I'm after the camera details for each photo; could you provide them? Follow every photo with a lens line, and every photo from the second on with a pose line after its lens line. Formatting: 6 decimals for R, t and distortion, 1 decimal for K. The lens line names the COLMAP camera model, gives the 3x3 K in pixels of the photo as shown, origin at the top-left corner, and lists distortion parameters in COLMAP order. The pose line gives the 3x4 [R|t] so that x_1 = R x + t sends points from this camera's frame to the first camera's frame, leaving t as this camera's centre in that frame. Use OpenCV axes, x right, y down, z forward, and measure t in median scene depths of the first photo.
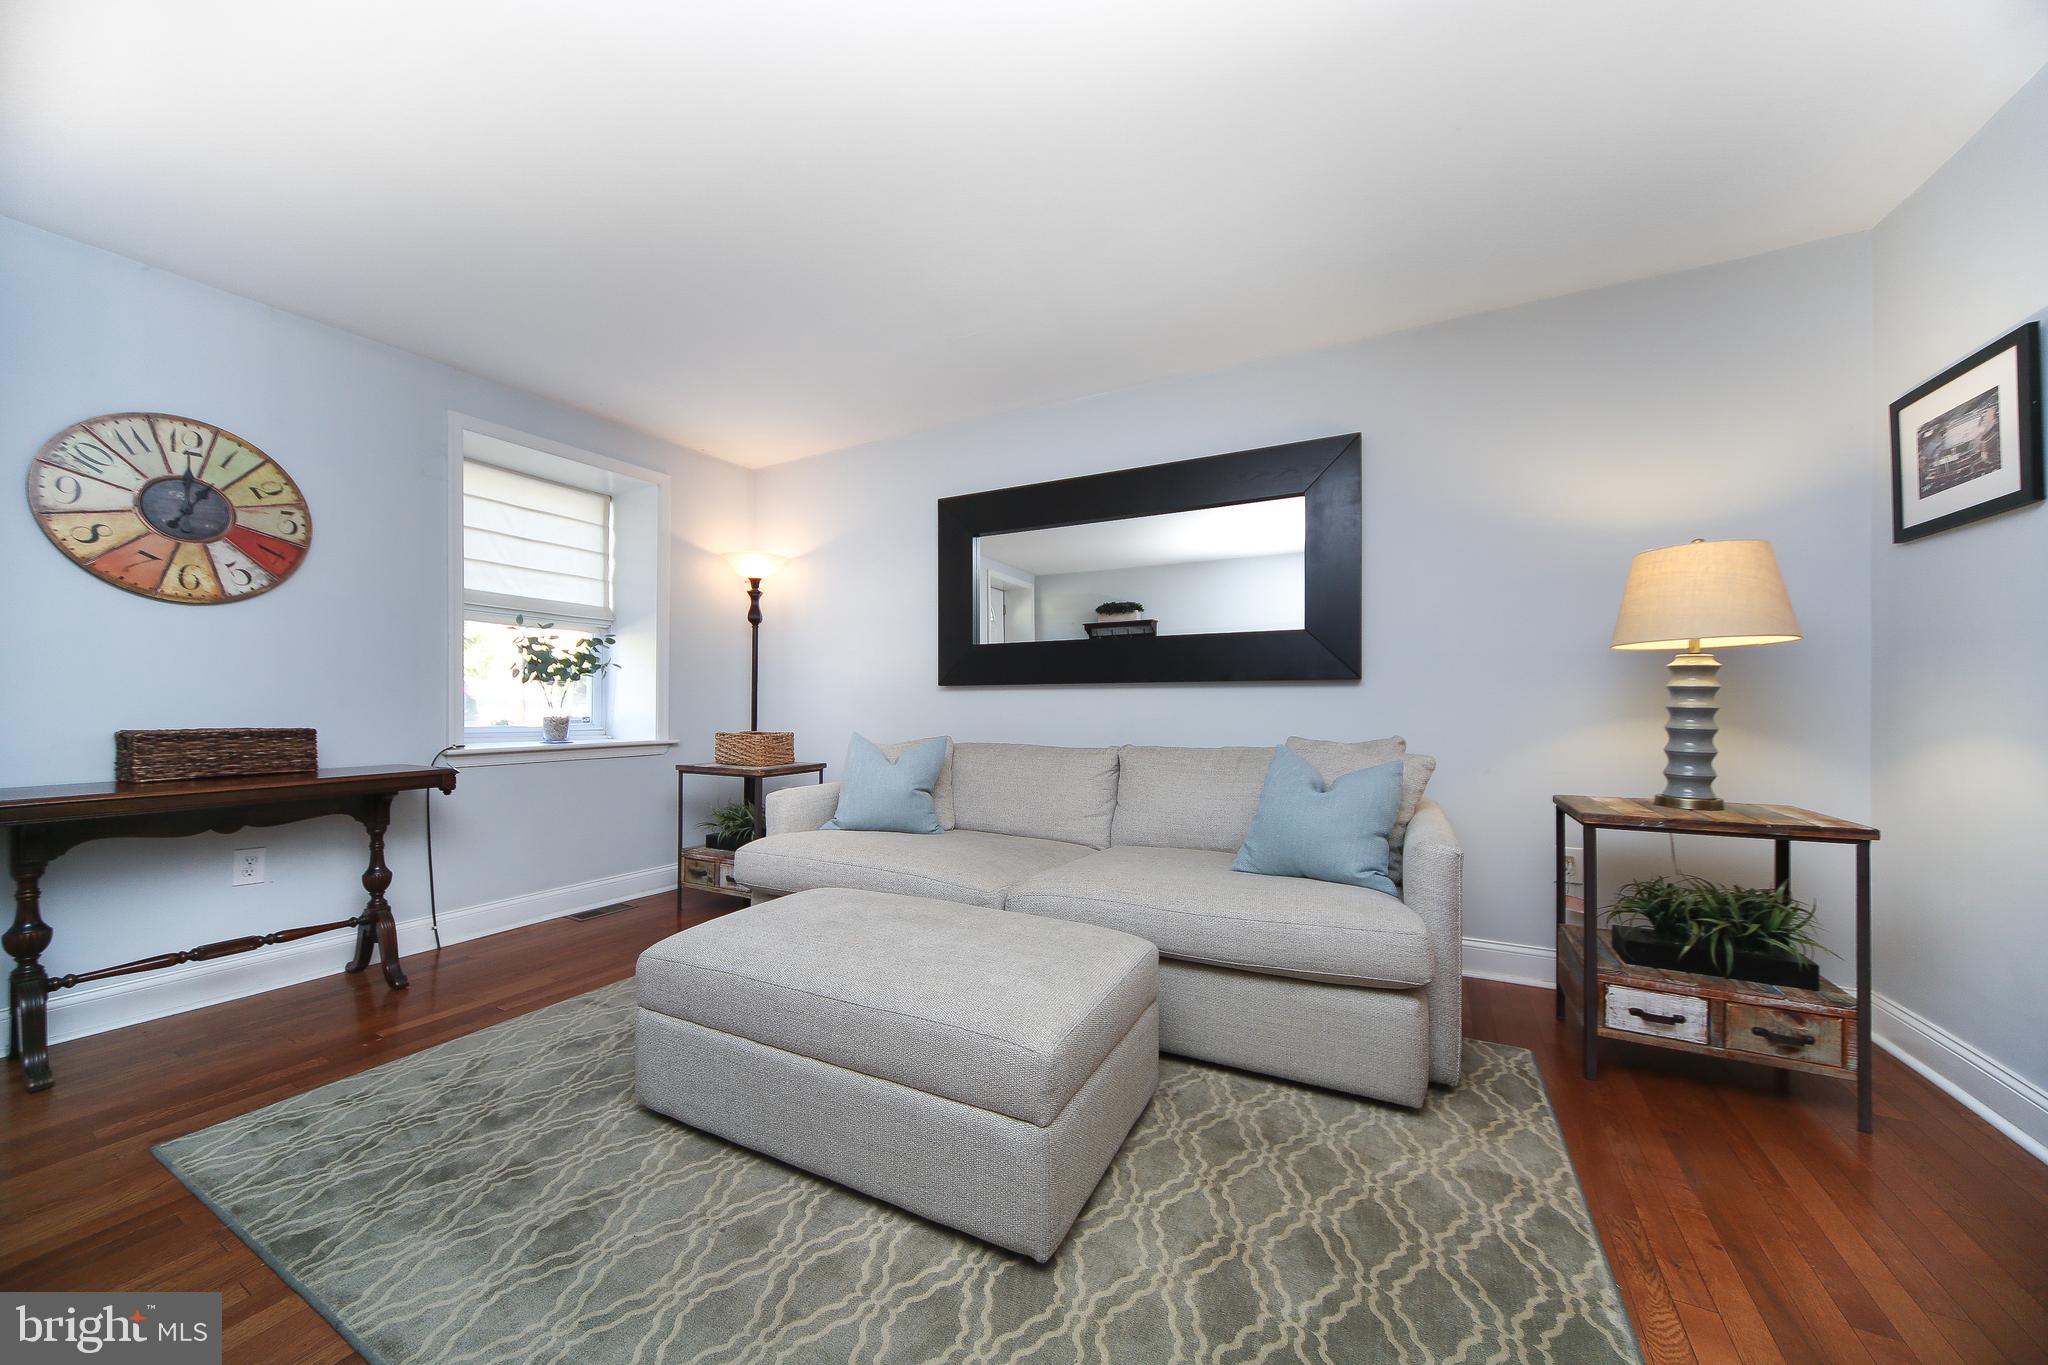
lens RADIAL K [[719.5, 0, 1042.6], [0, 719.5, 695.4], [0, 0, 1]] dist [0.001122, 0.000373]
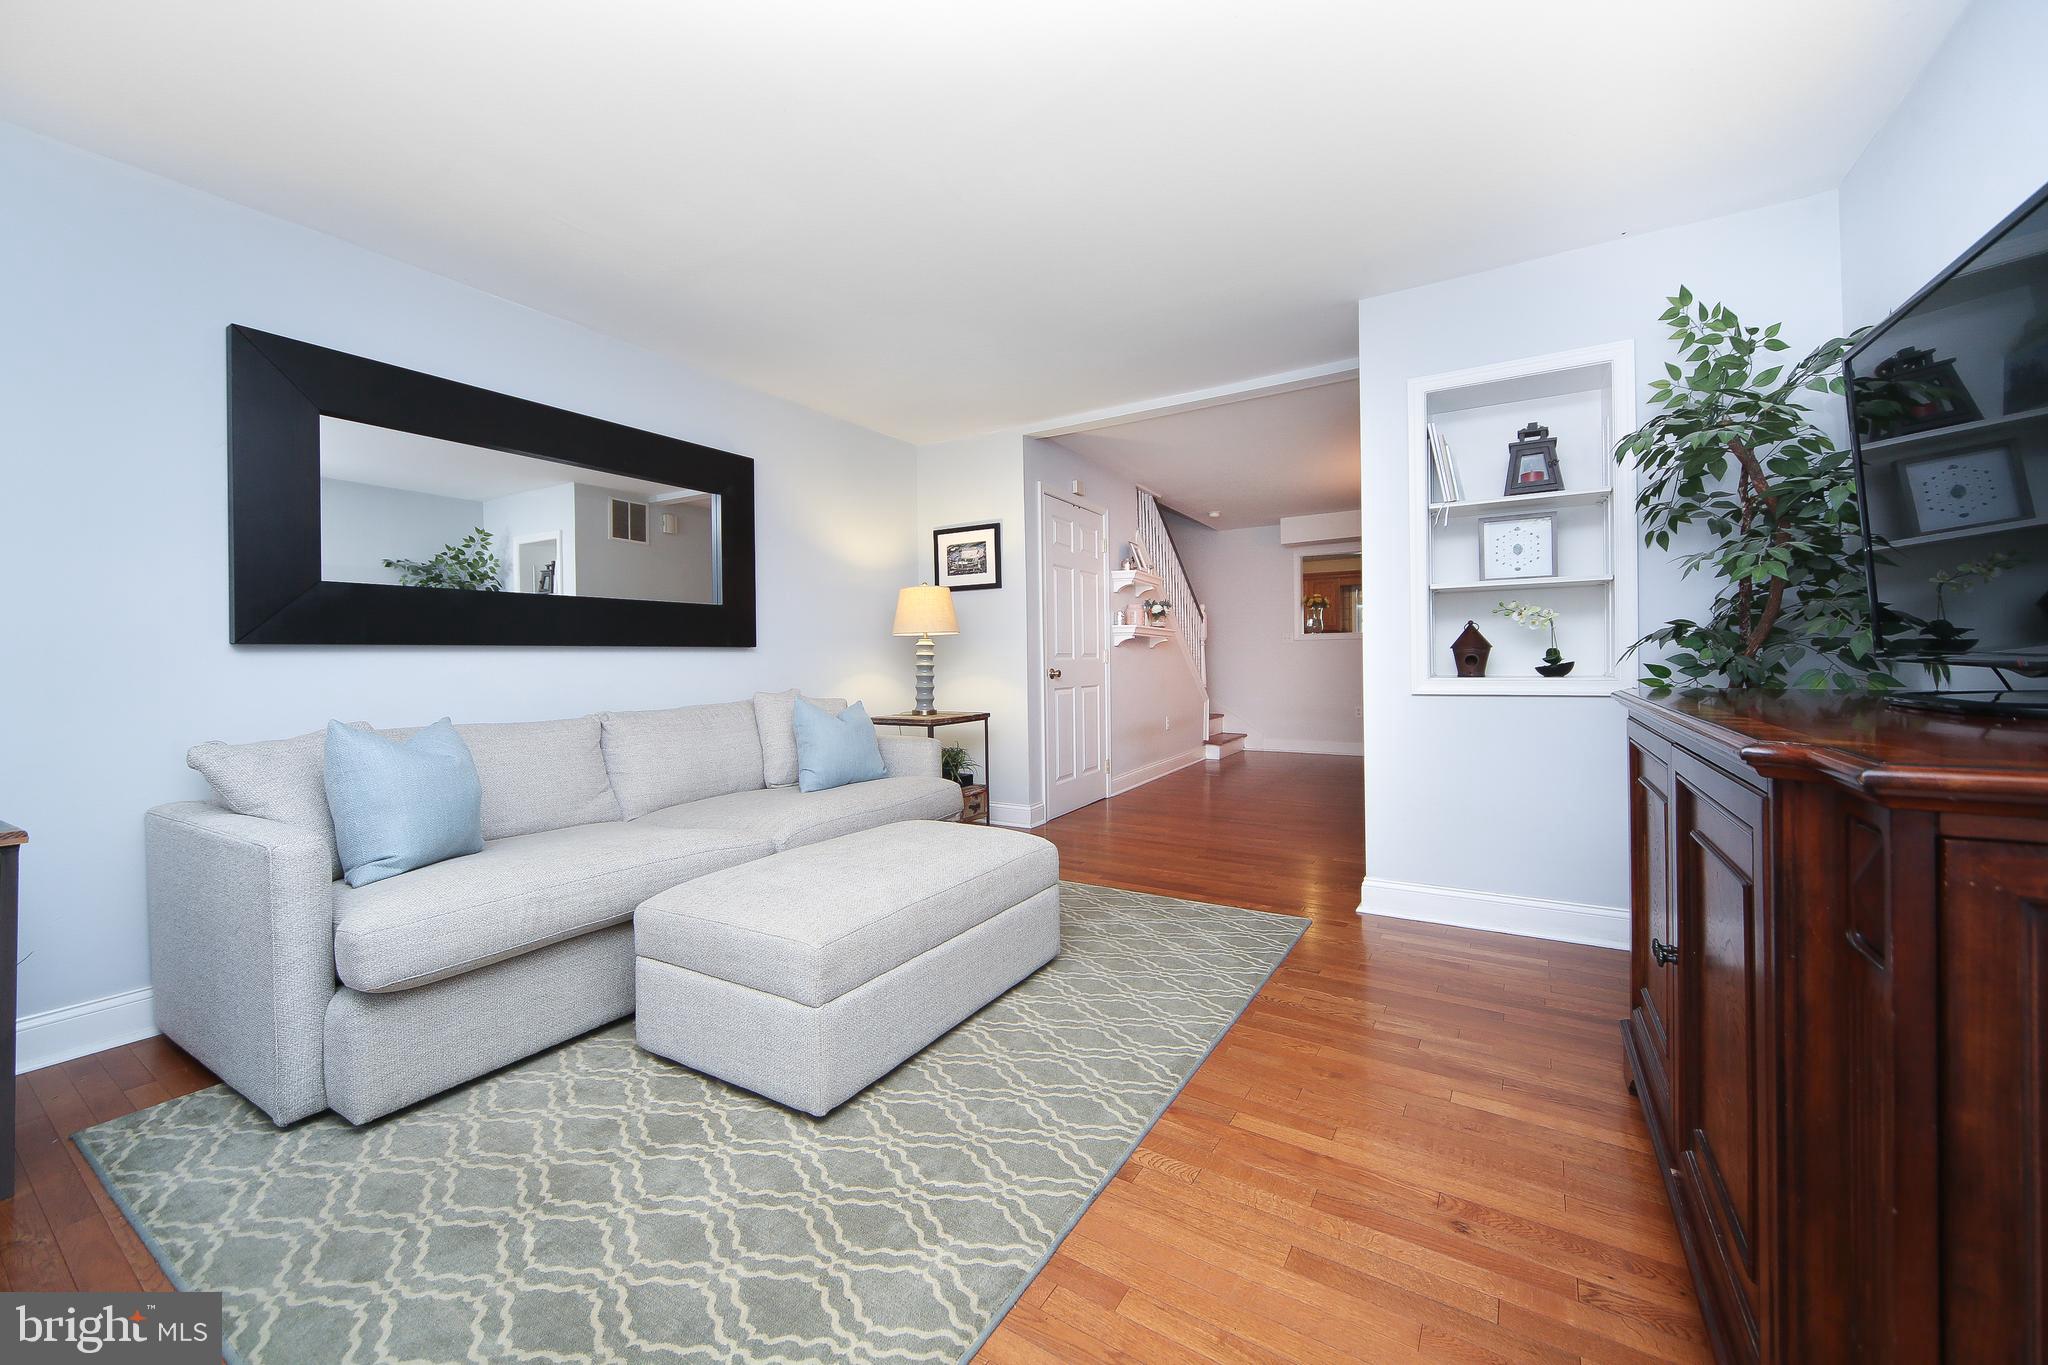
lens RADIAL K [[767.4, 0, 1016.4], [0, 767.4, 659.7], [0, 0, 1]] dist [-0.000004, 0.000038]
pose [[0.091349, 0.003632, 0.995812, -3.539864], [0.009350, 0.999946, -0.004505, 0.038643], [-0.995775, 0.009722, 0.091310, 1.573632]]
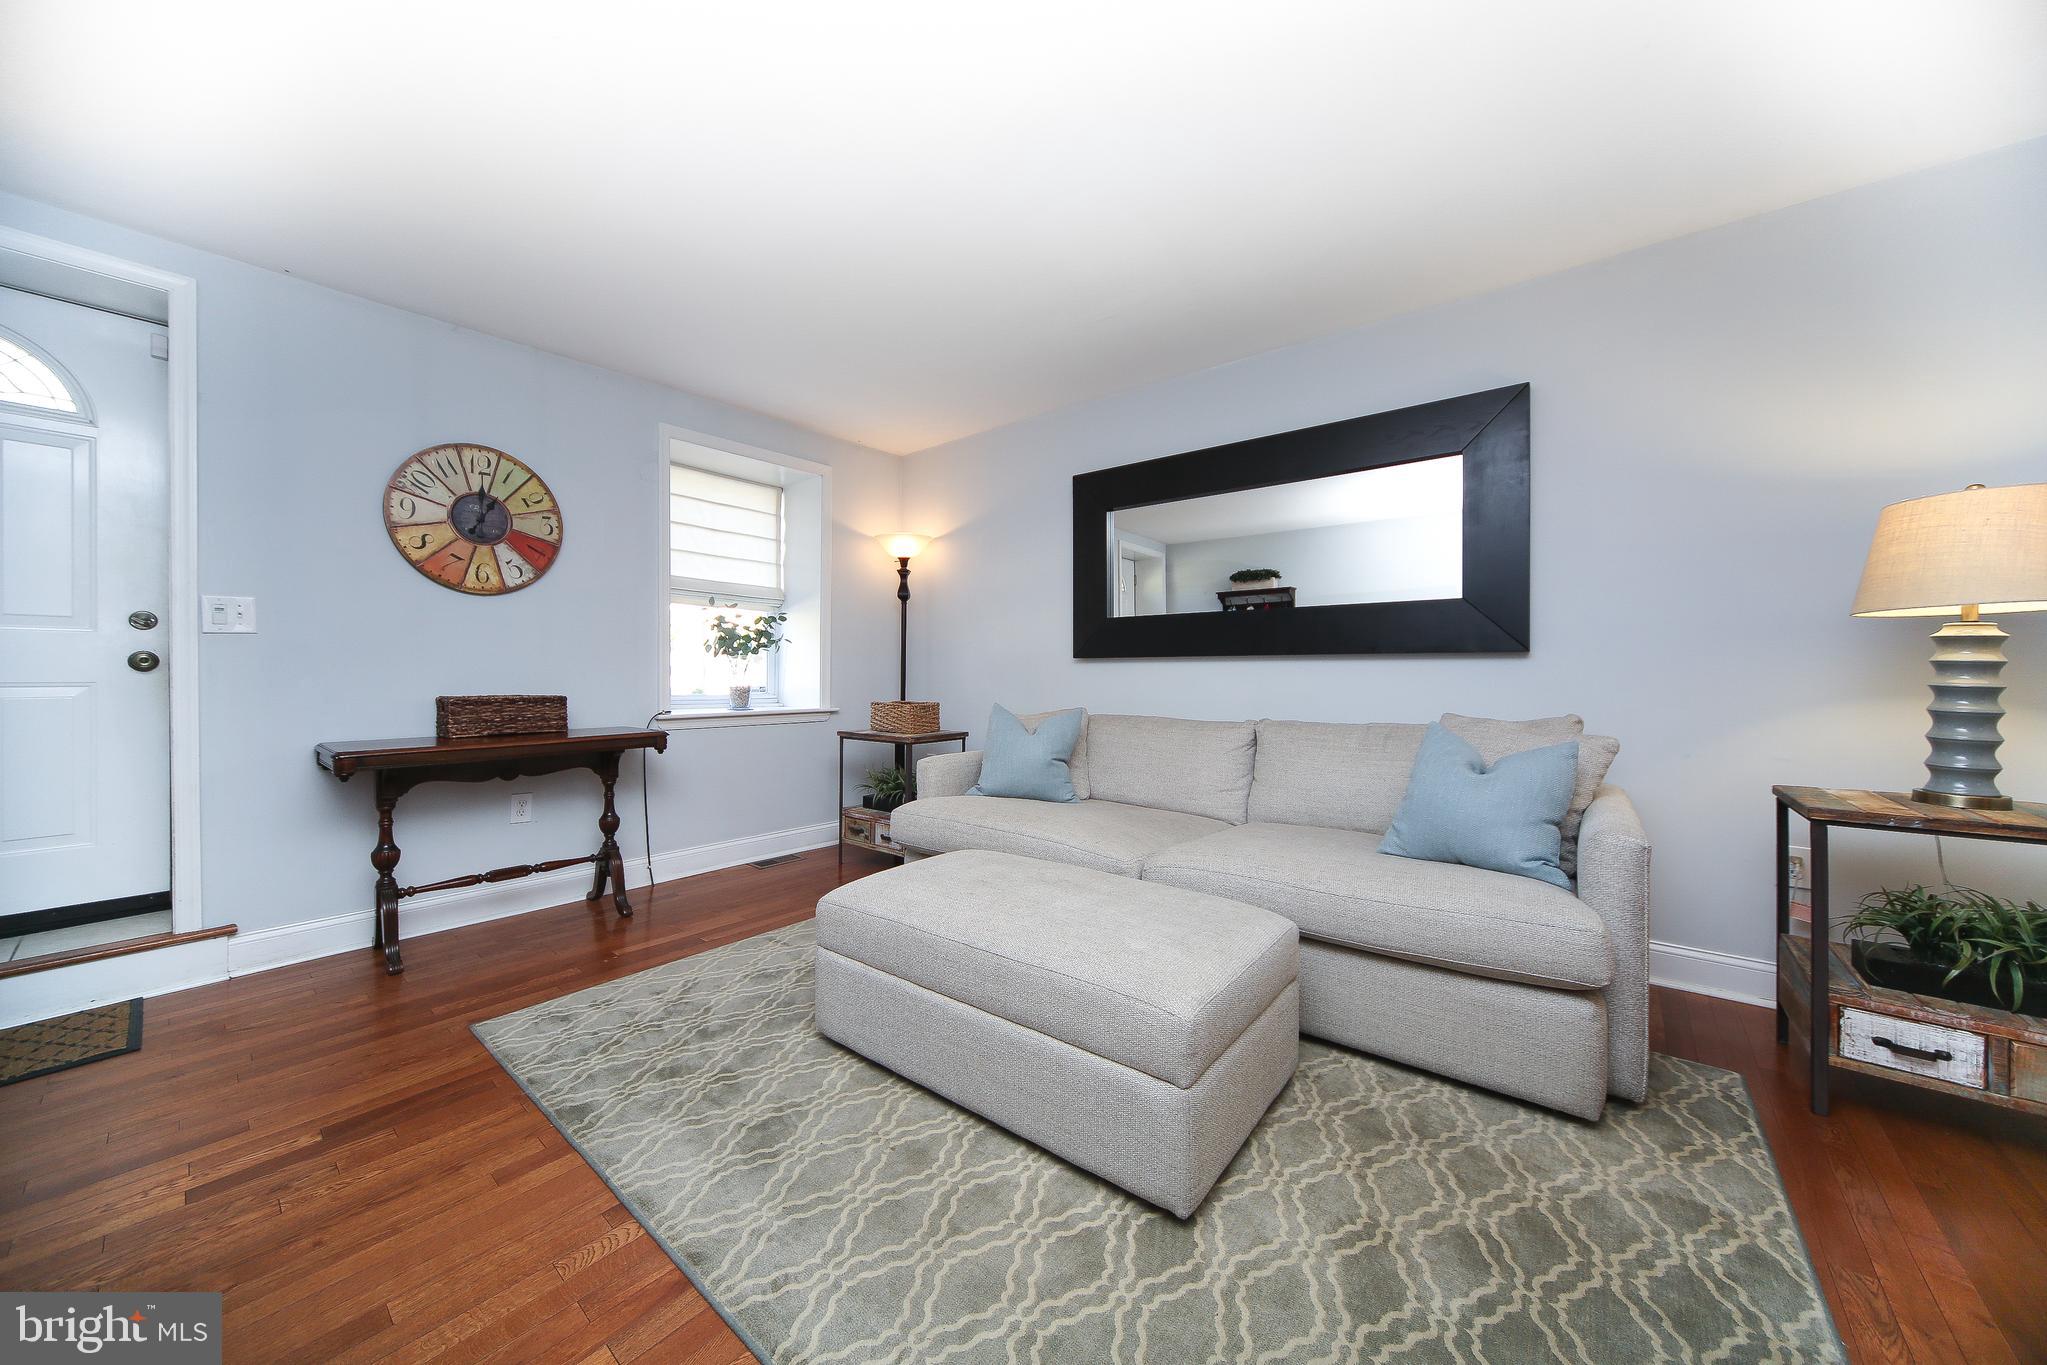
lens RADIAL K [[714.8, 0, 1043.4], [0, 714.8, 664.5], [0, 0, 1]] dist [0.000116, 0.000190]
pose [[0.983478, 0.002885, -0.181007, -0.008601], [-0.003493, 0.999989, -0.003039, -0.006407], [0.180997, 0.003621, 0.983477, -0.035604]]
